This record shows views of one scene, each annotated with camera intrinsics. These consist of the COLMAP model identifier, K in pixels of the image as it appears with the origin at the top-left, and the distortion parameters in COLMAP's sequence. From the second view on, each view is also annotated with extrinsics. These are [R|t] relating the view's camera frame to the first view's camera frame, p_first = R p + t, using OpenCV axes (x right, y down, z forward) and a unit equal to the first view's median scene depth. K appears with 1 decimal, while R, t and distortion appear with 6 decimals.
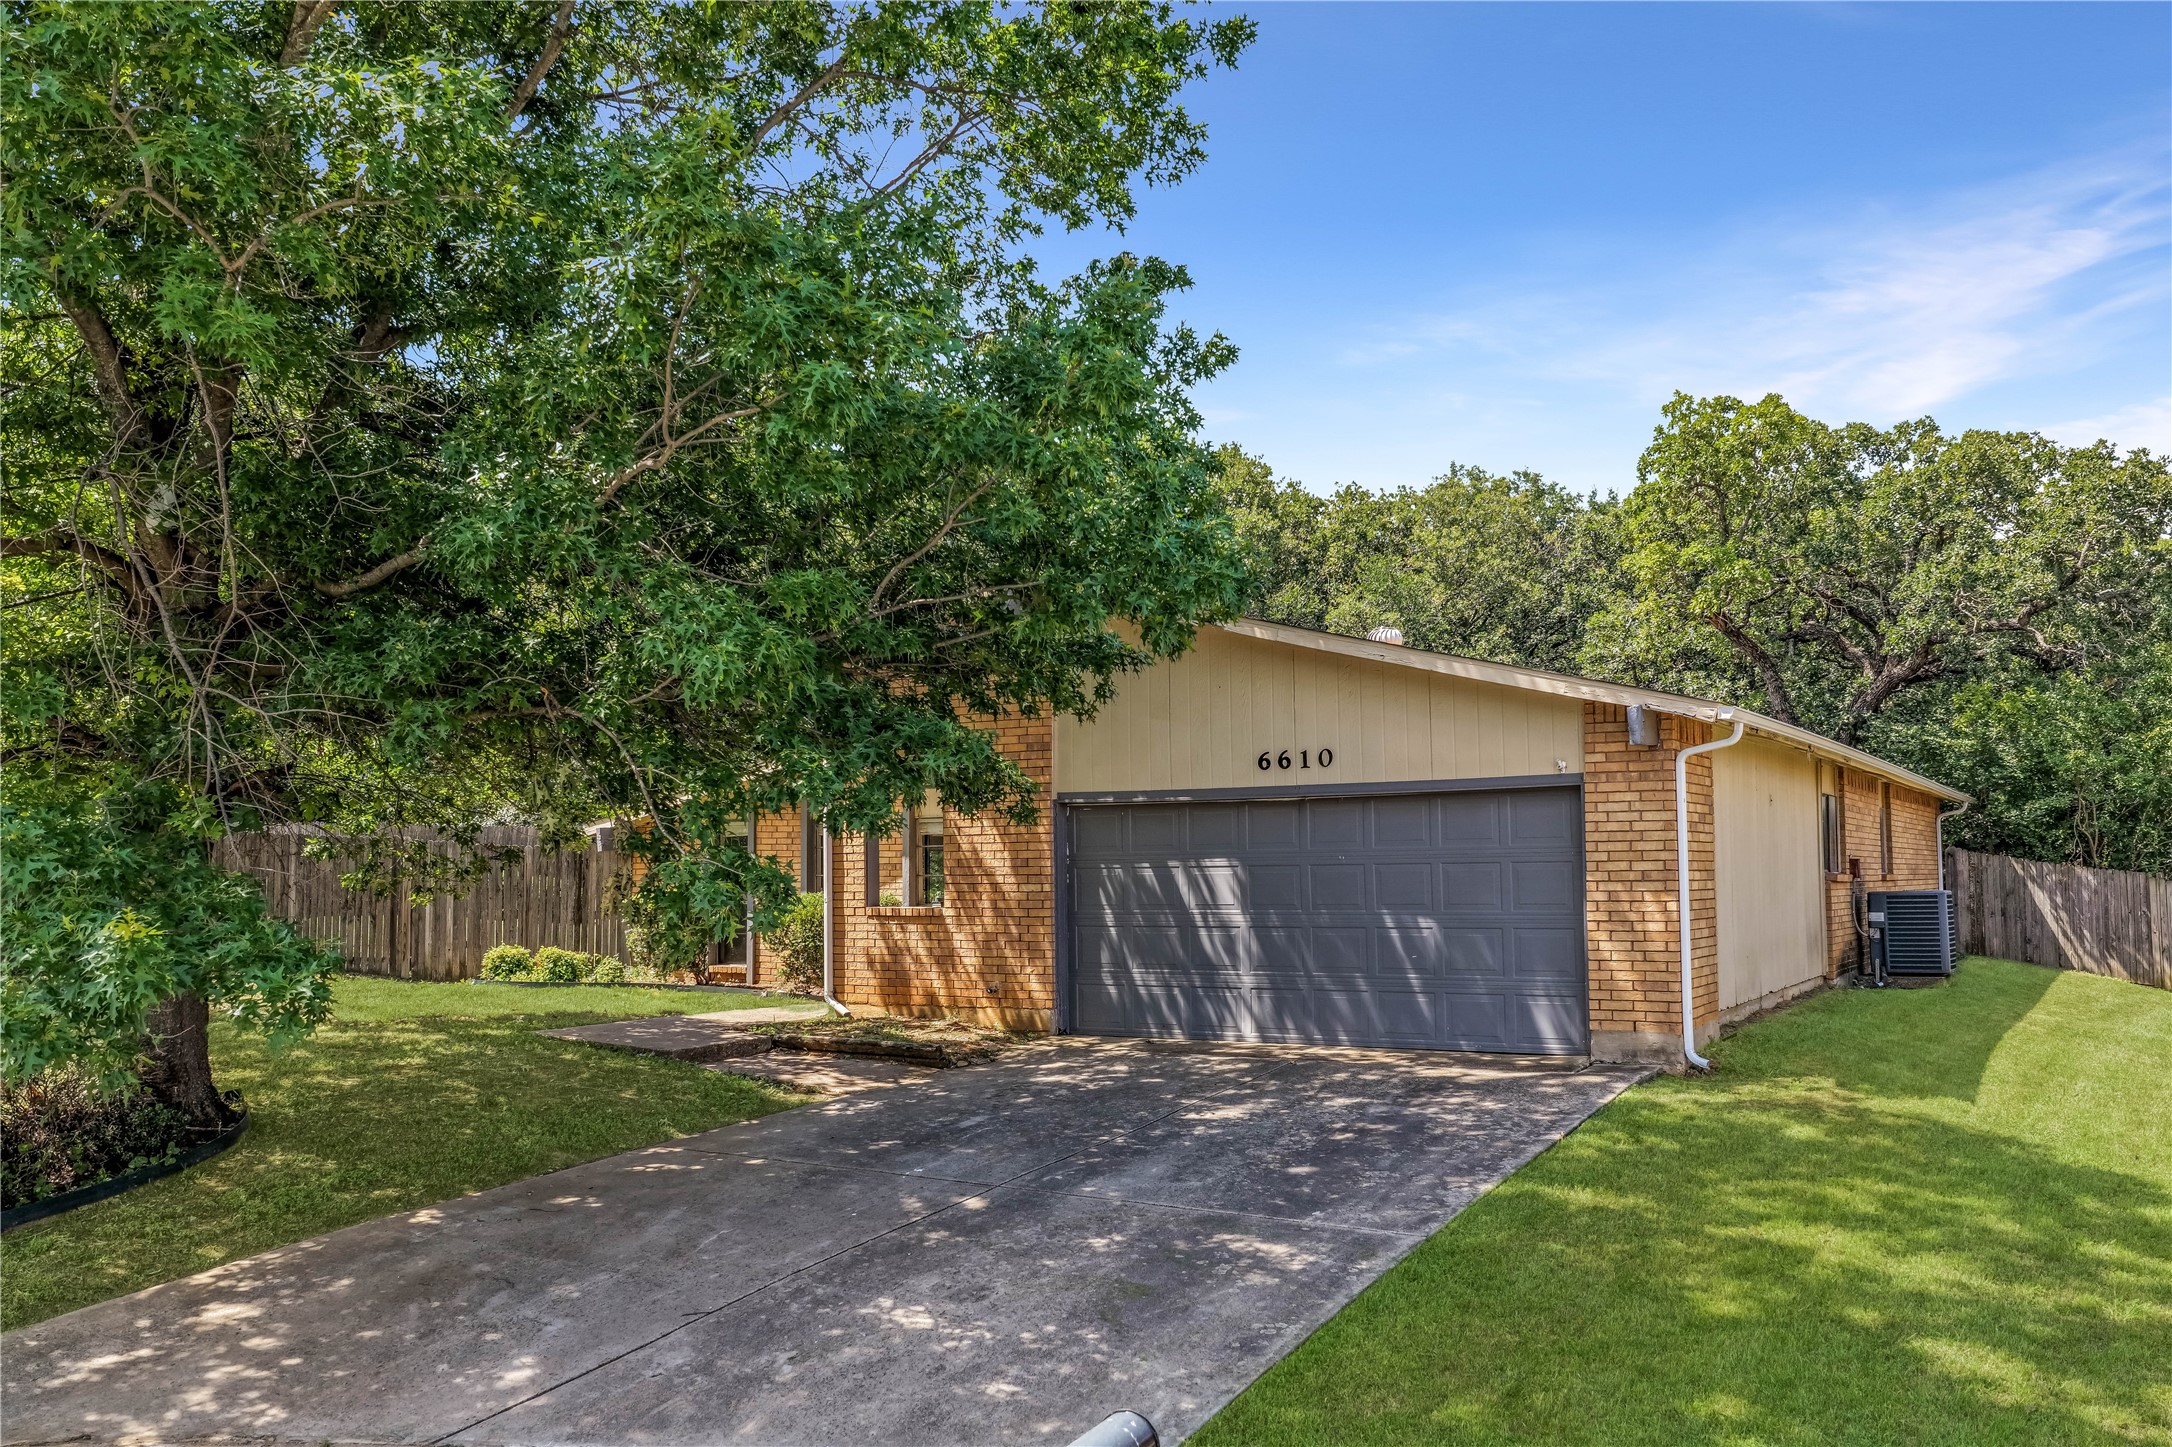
lens RADIAL K [[1806.0, 0, 1086.0], [0, 1806.0, 723.5], [0, 0, 1]] dist [-0.000393, 0.009796]
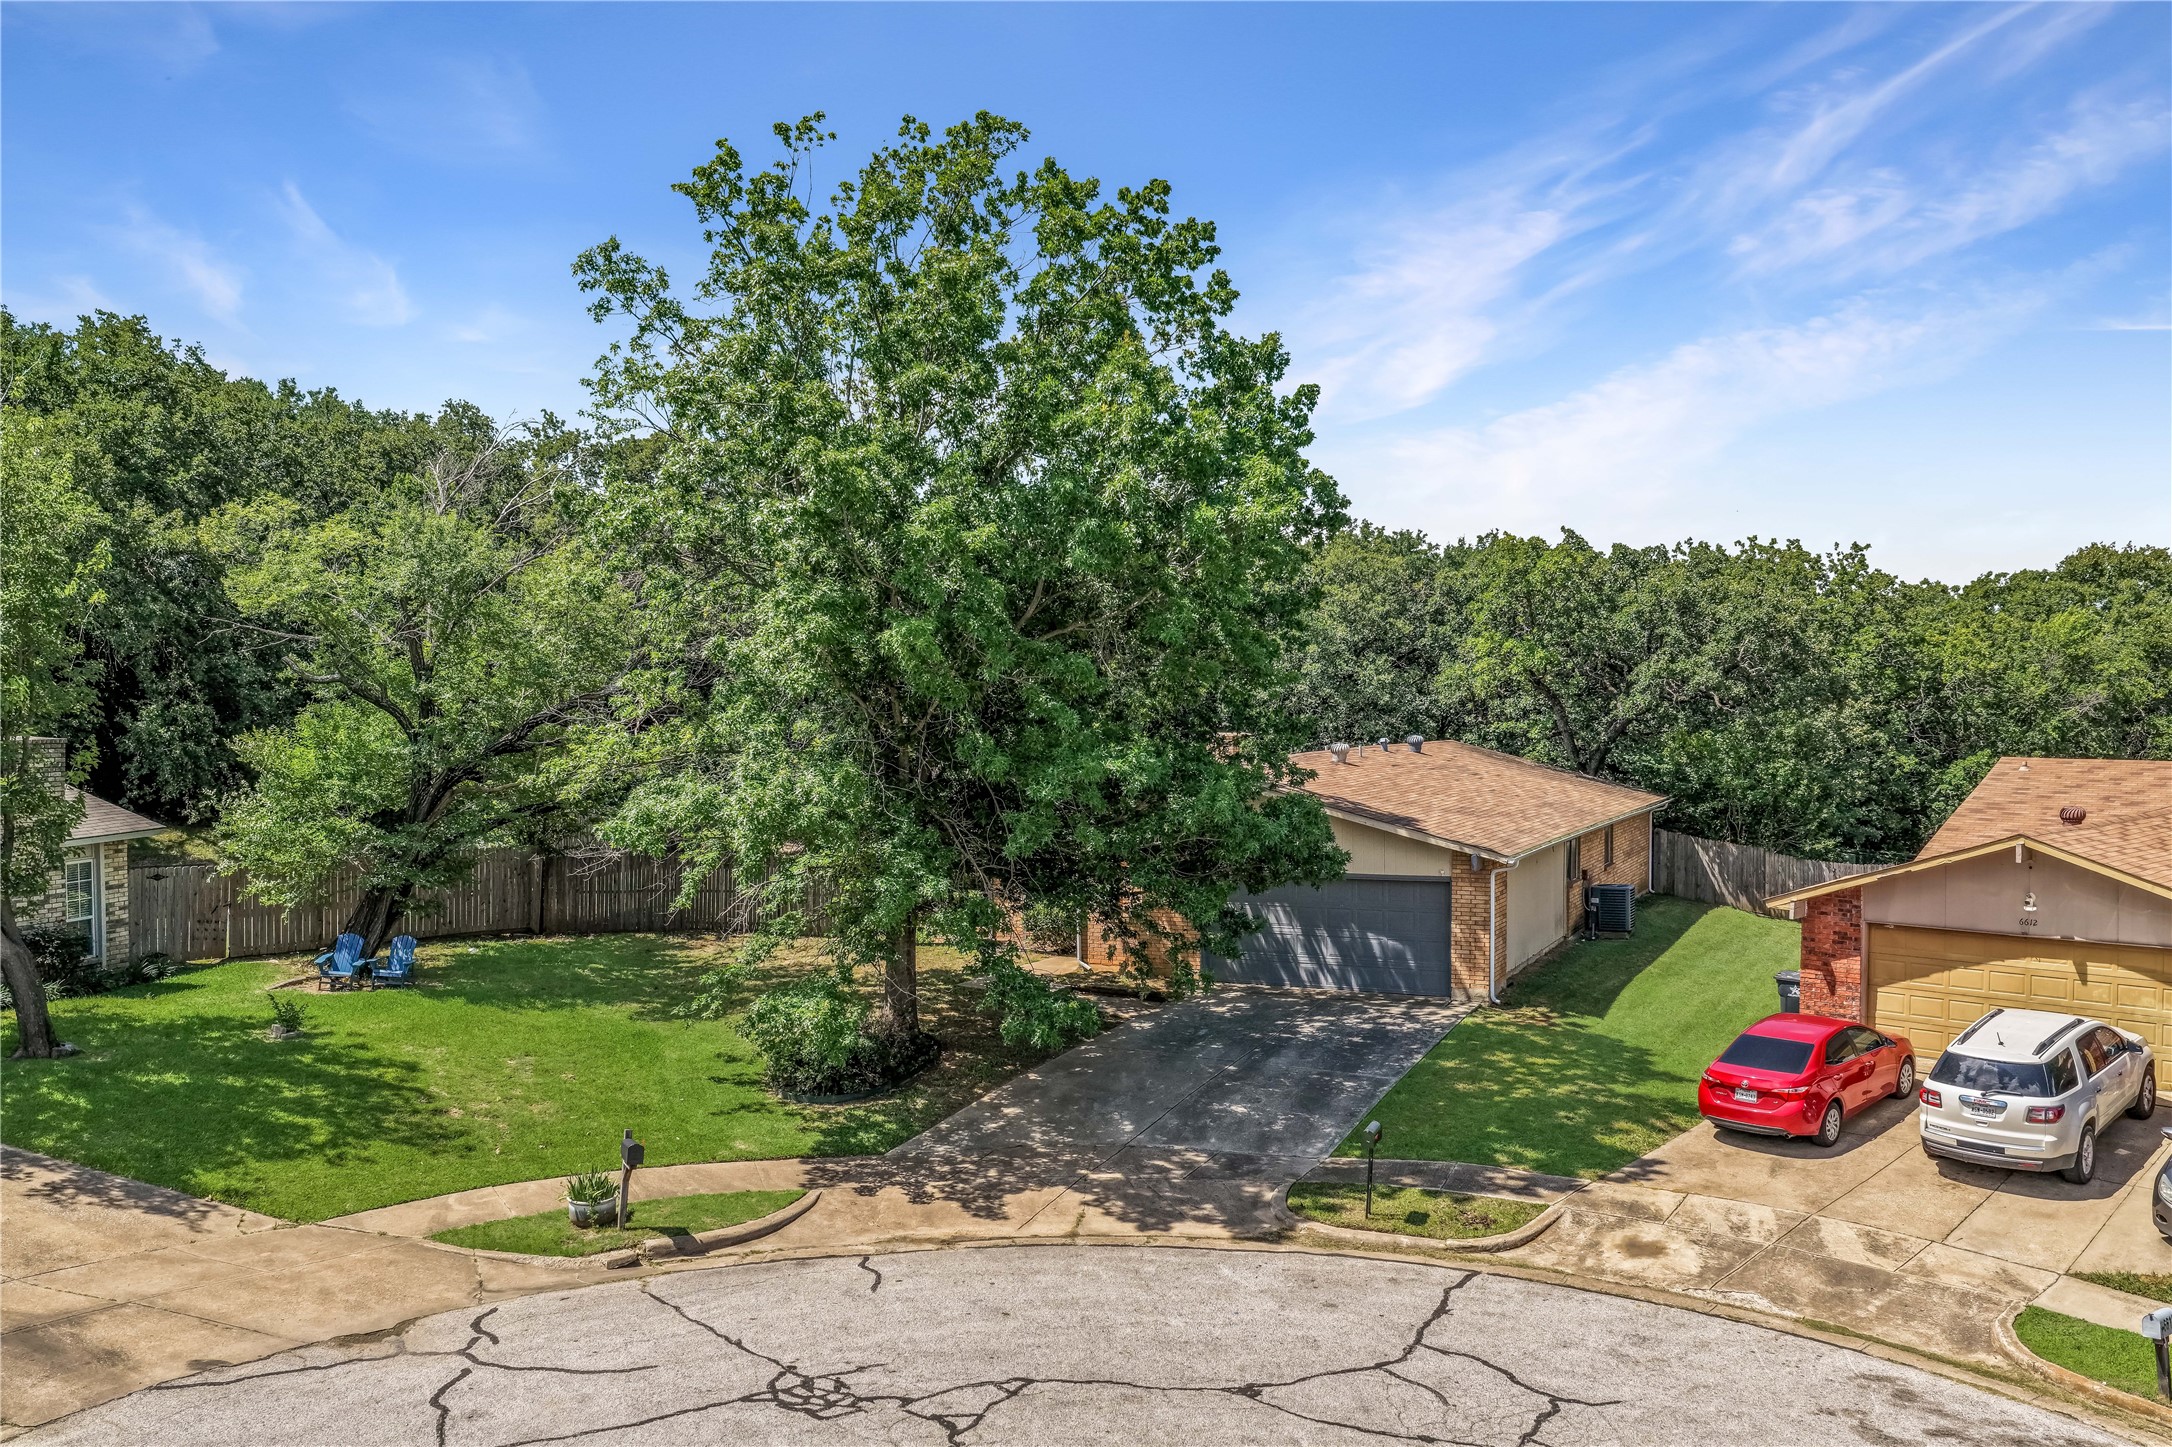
lens RADIAL K [[1806.8, 0, 1055.8], [0, 1806.8, 716.9], [0, 0, 1]] dist [-0.012449, -0.002345]
pose [[0.997425, -0.001982, 0.071695, -0.263350], [-0.004803, 0.995529, 0.094333, -0.261573], [-0.071561, -0.094434, 0.992956, -0.825893]]
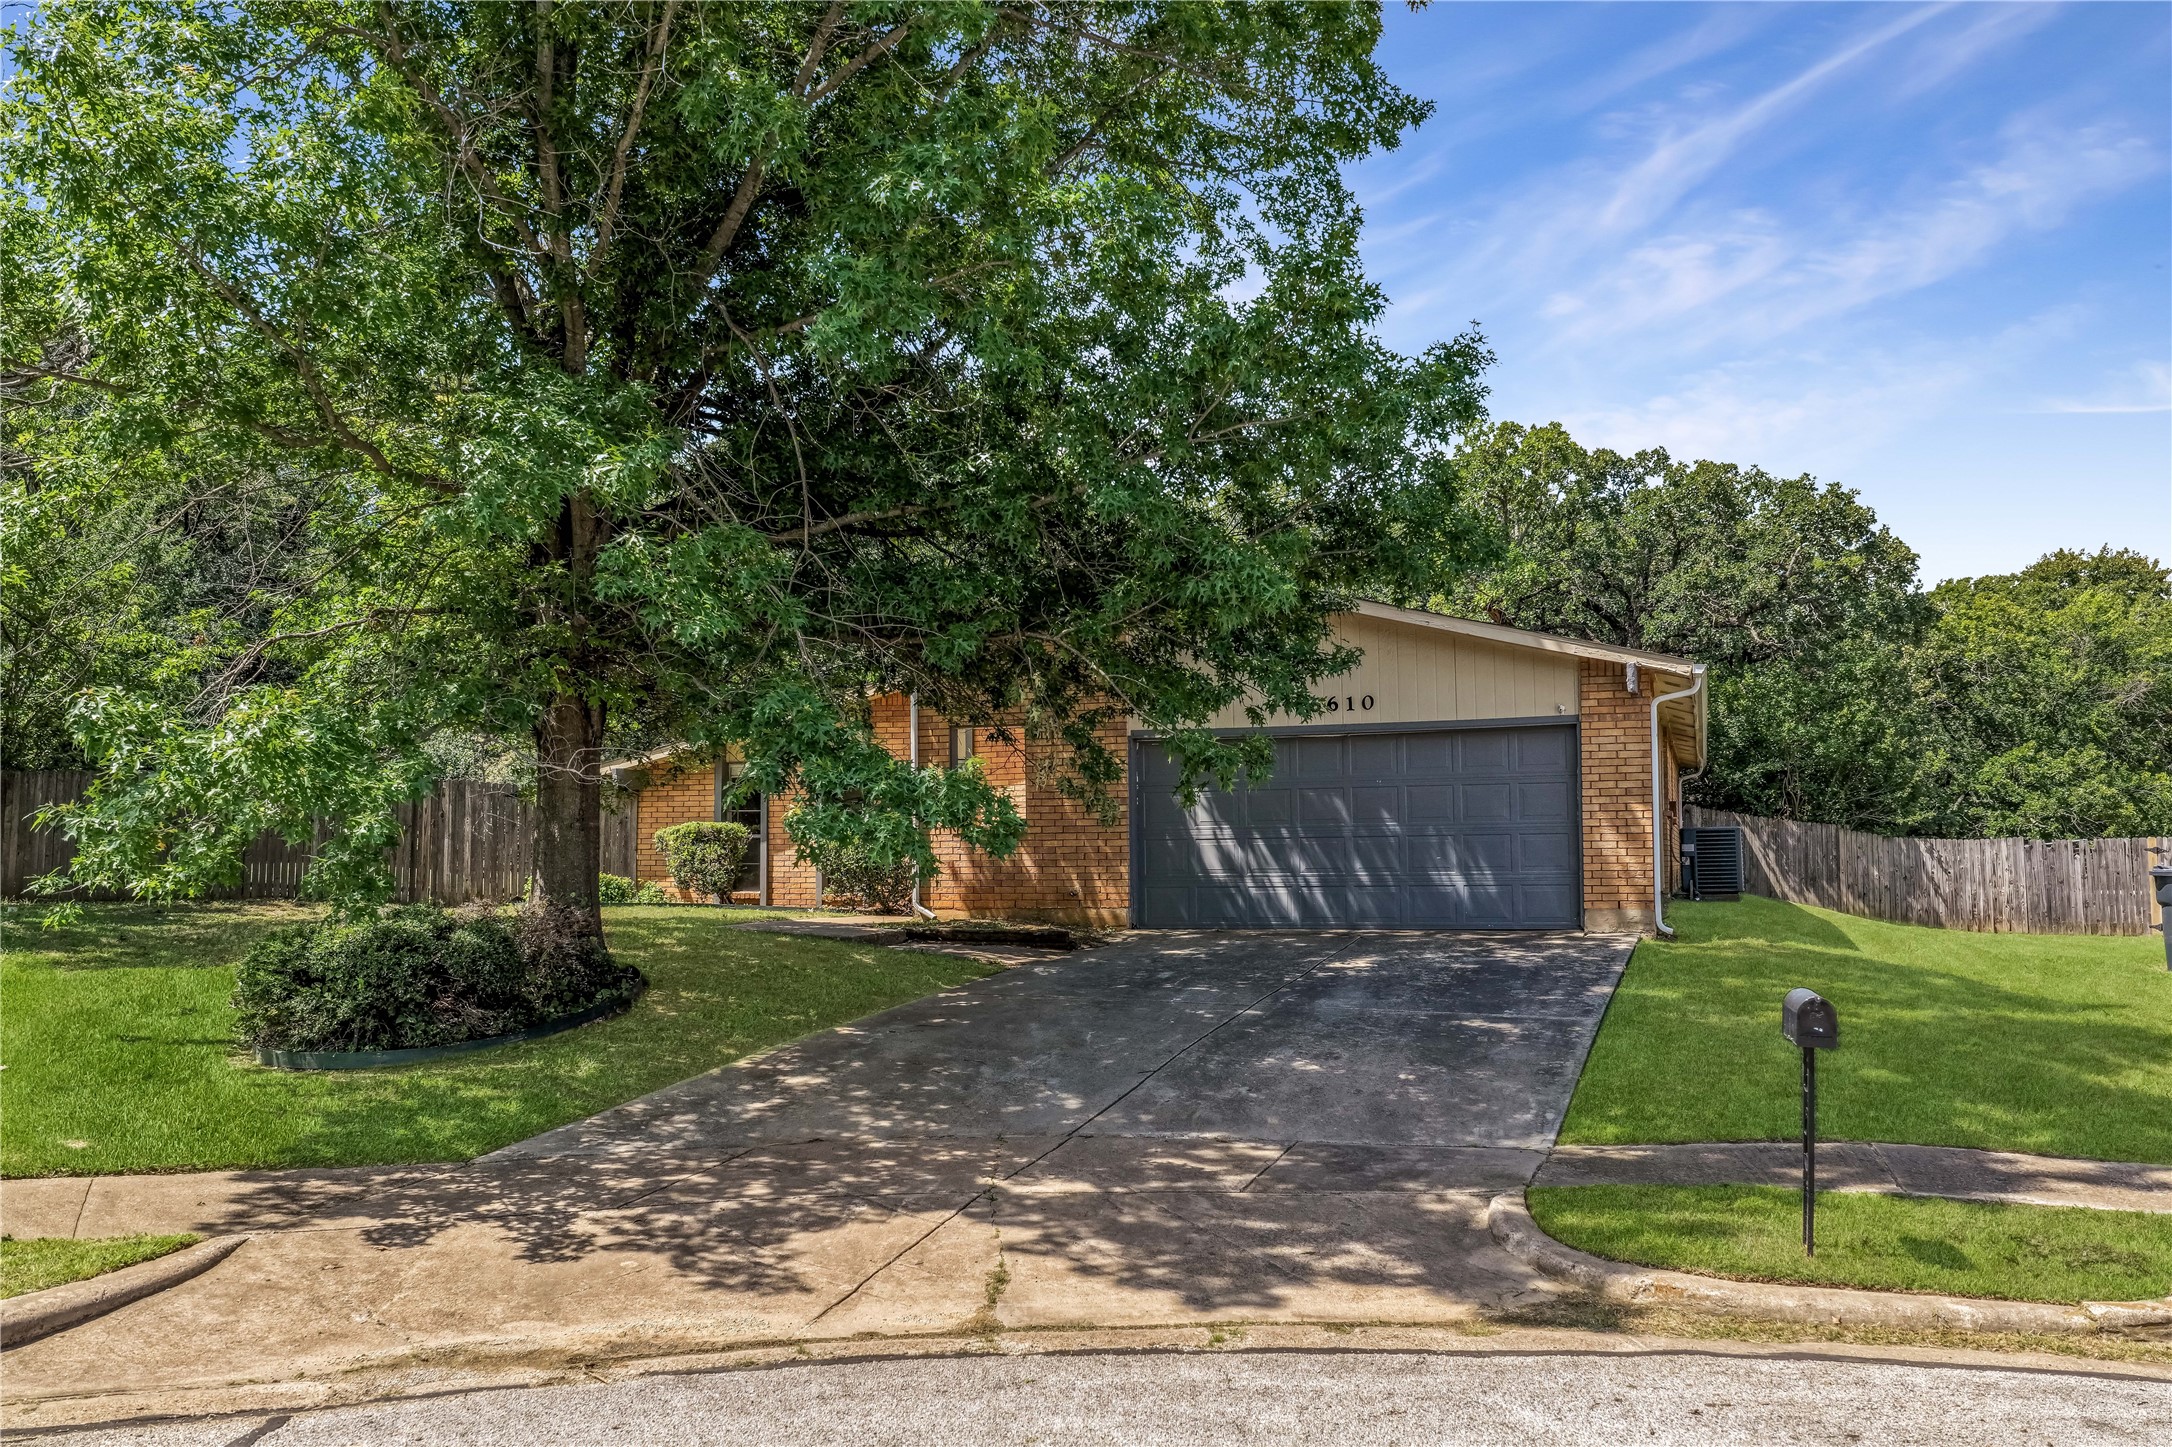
lens RADIAL K [[1806.0, 0, 1086.0], [0, 1806.0, 723.5], [0, 0, 1]] dist [-0.000393, 0.009796]
pose [[0.978517, 0.015820, 0.205561, -0.233824], [-0.016876, 0.999852, 0.003385, 0.023935], [-0.205477, -0.006781, 0.978639, -0.144511]]
